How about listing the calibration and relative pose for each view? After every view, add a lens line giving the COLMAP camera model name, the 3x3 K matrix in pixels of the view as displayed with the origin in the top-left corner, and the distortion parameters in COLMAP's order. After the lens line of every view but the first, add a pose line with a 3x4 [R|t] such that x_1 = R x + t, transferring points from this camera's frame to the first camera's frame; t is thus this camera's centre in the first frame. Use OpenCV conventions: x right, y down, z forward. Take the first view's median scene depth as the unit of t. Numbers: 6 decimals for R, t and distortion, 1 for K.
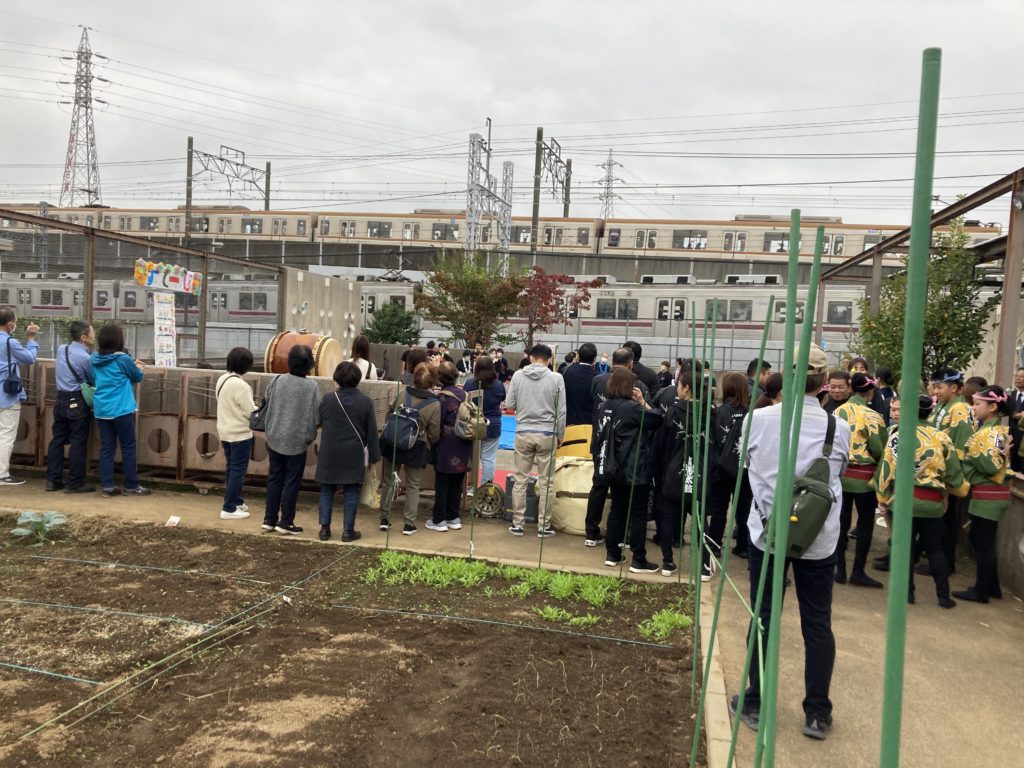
lens RADIAL K [[836.3, 0, 509.7], [0, 836.3, 385.4], [0, 0, 1]] dist [0.002052, 0.021113]
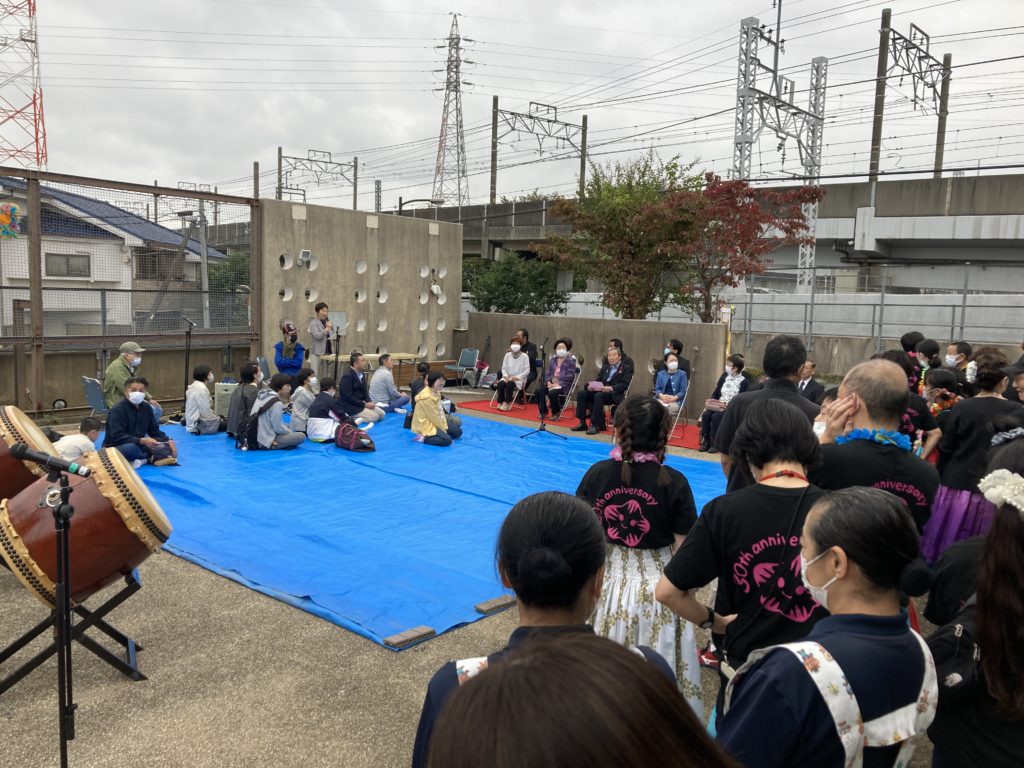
lens RADIAL K [[836.3, 0, 516.1], [0, 836.3, 381.2], [0, 0, 1]] dist [0.002052, 0.021113]
pose [[0.890256, 0.017301, -0.455131, 0.068861], [-0.003127, 0.999487, 0.031878, -0.005797], [0.455449, -0.026956, 0.889854, 0.153018]]
